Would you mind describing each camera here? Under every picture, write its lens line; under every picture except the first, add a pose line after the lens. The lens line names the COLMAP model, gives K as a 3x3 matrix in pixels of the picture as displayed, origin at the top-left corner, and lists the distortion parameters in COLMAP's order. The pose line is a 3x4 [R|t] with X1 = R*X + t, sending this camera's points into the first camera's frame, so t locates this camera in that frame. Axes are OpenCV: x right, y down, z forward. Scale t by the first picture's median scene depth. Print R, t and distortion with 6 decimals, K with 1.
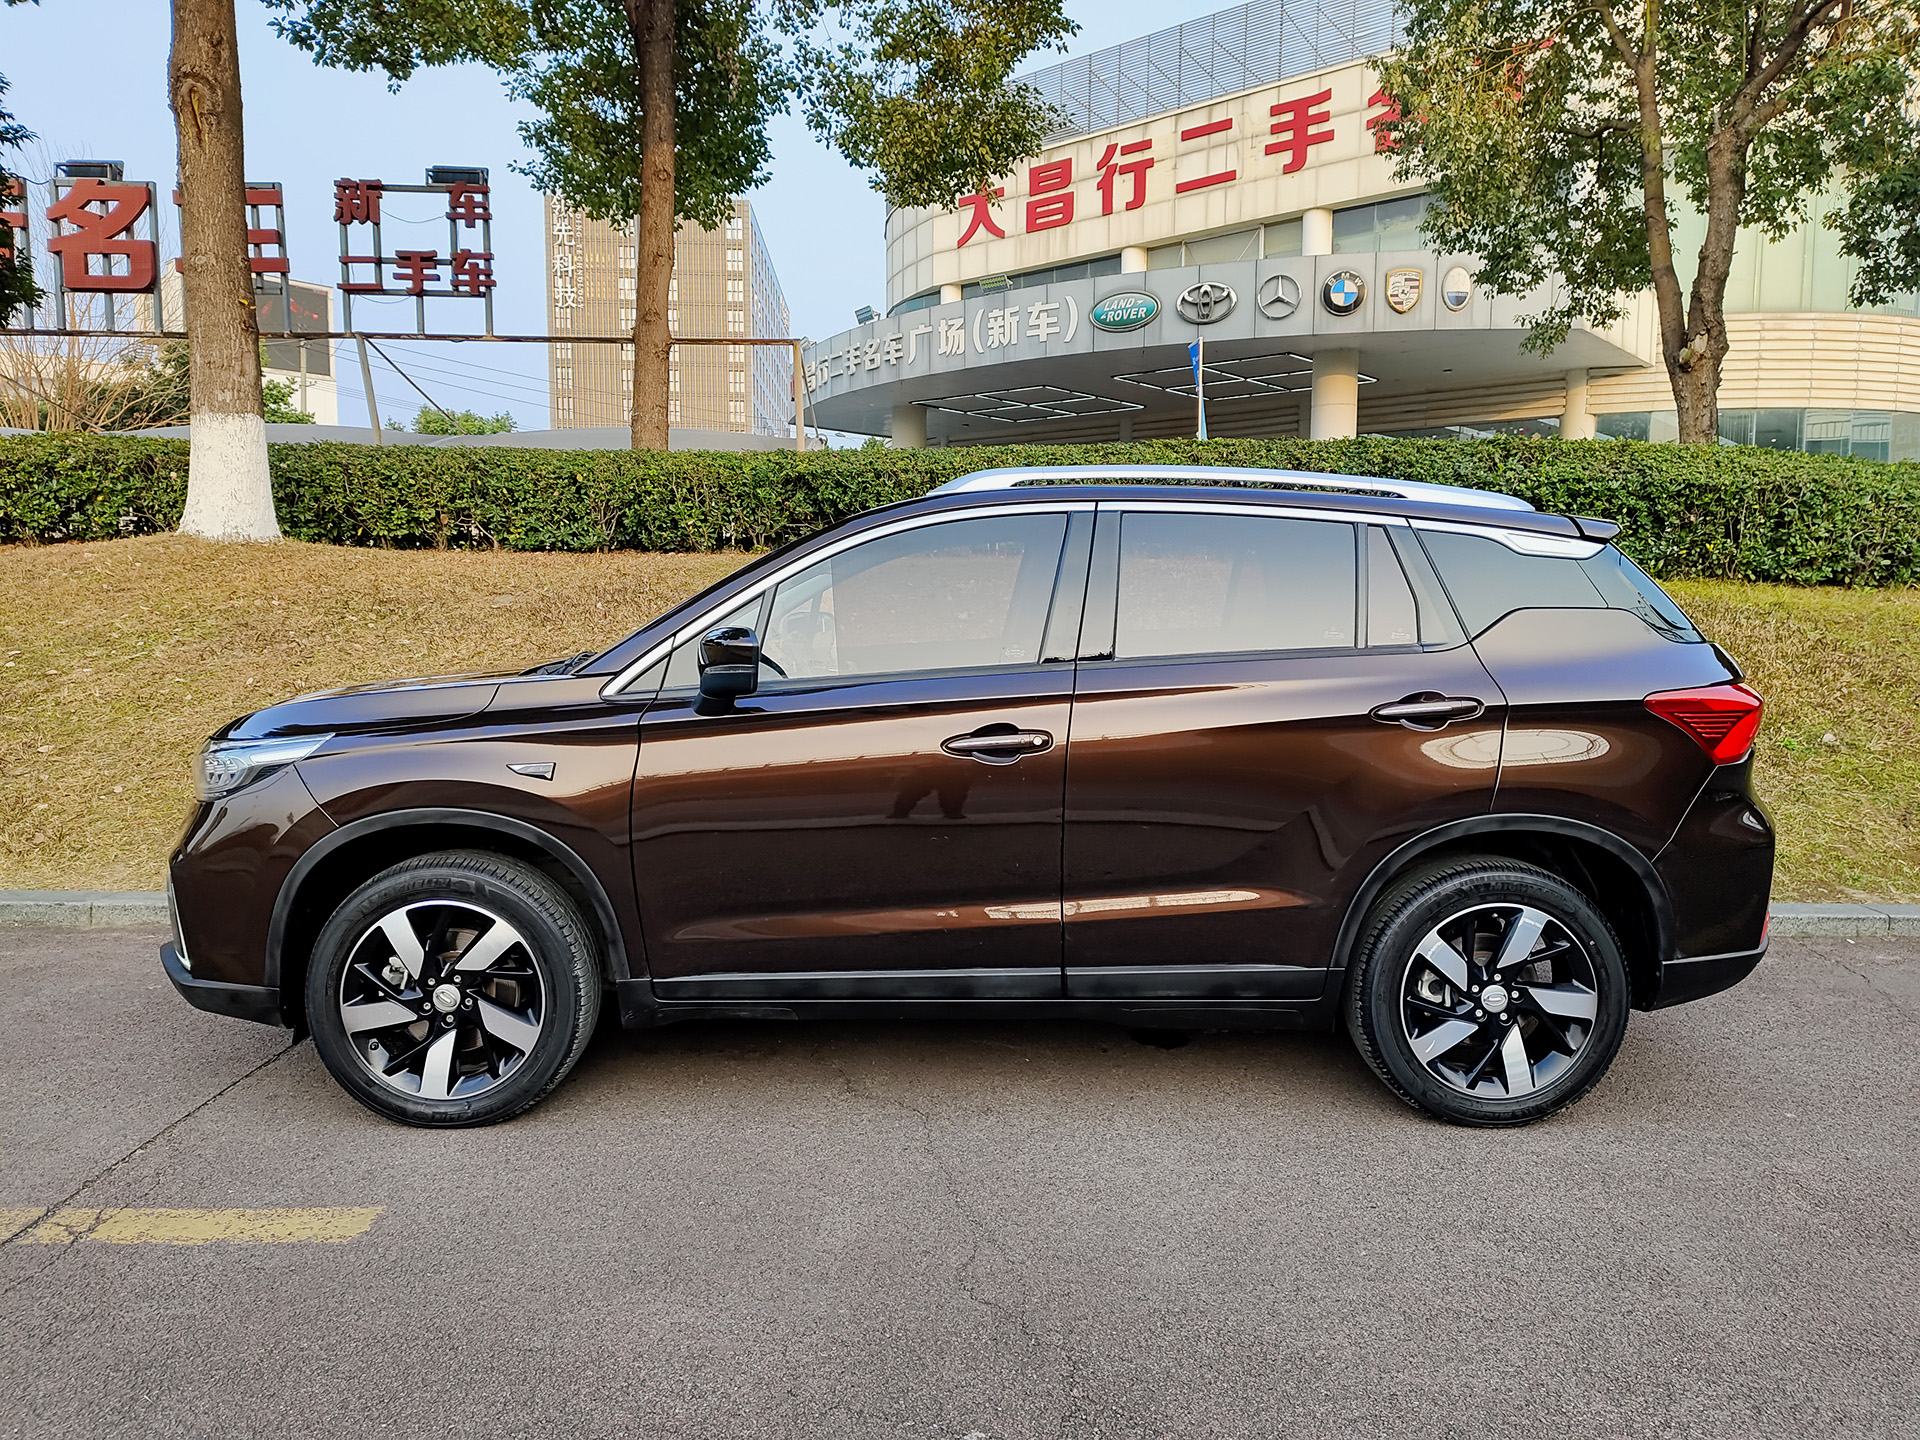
lens RADIAL K [[1350.7, 0, 960.0], [0, 1350.7, 727.1], [0, 0, 1]] dist [0.011257, -0.012625]
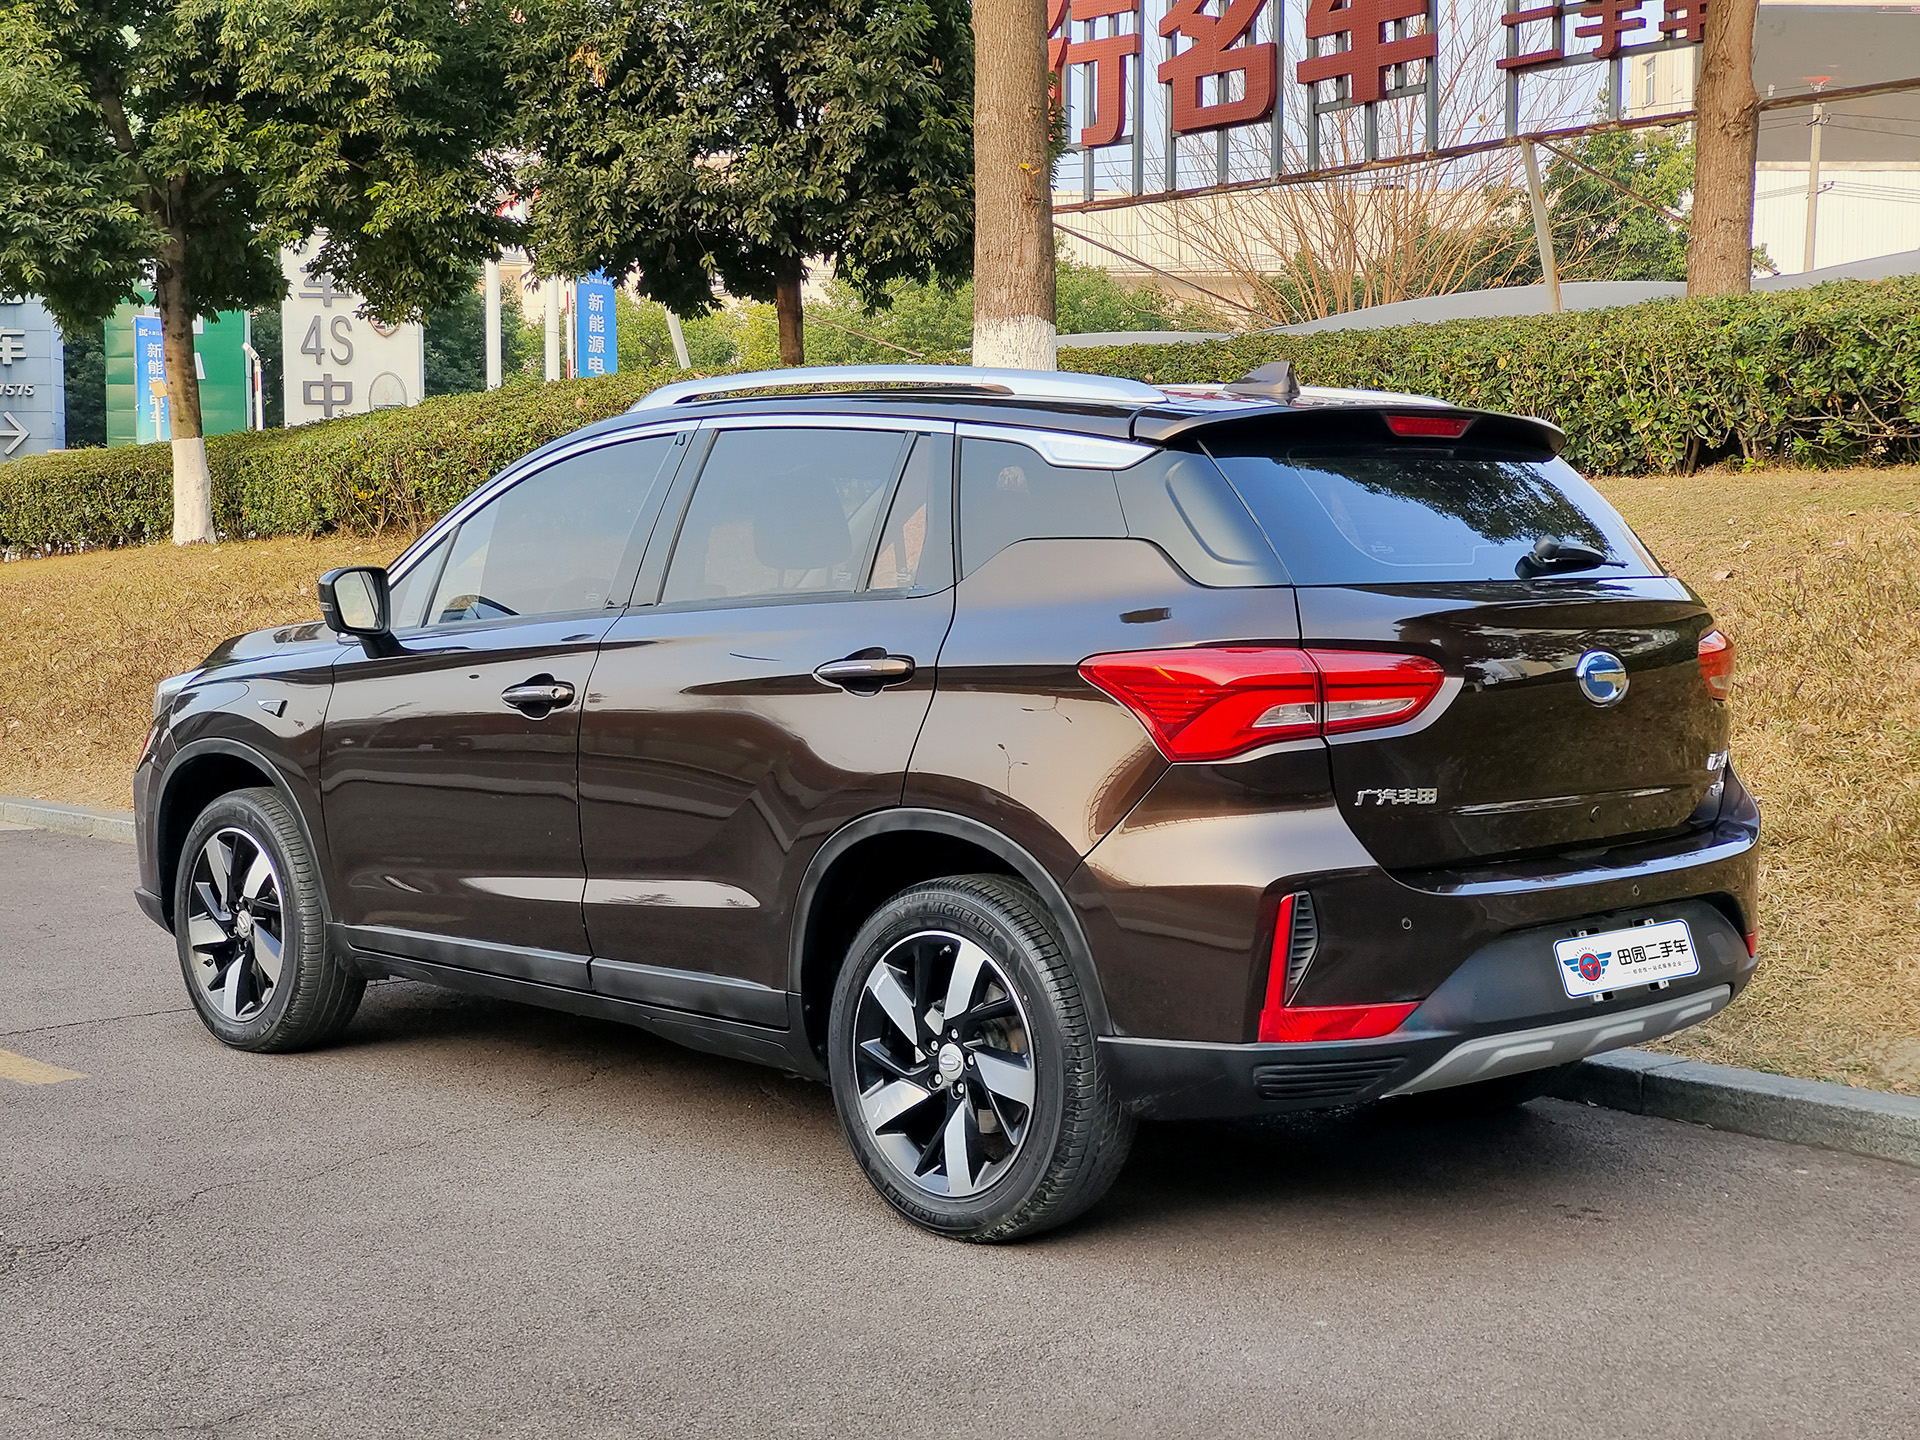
lens RADIAL K [[2684.9, 0, 945.0], [0, 2684.9, 727.7], [0, 0, 1]] dist [0.132712, 0.000000]
pose [[0.652831, 0.035105, -0.756690, 0.541083], [-0.064065, 0.997905, -0.008977, 0.010787], [0.754790, 0.054337, 0.653712, 0.007544]]
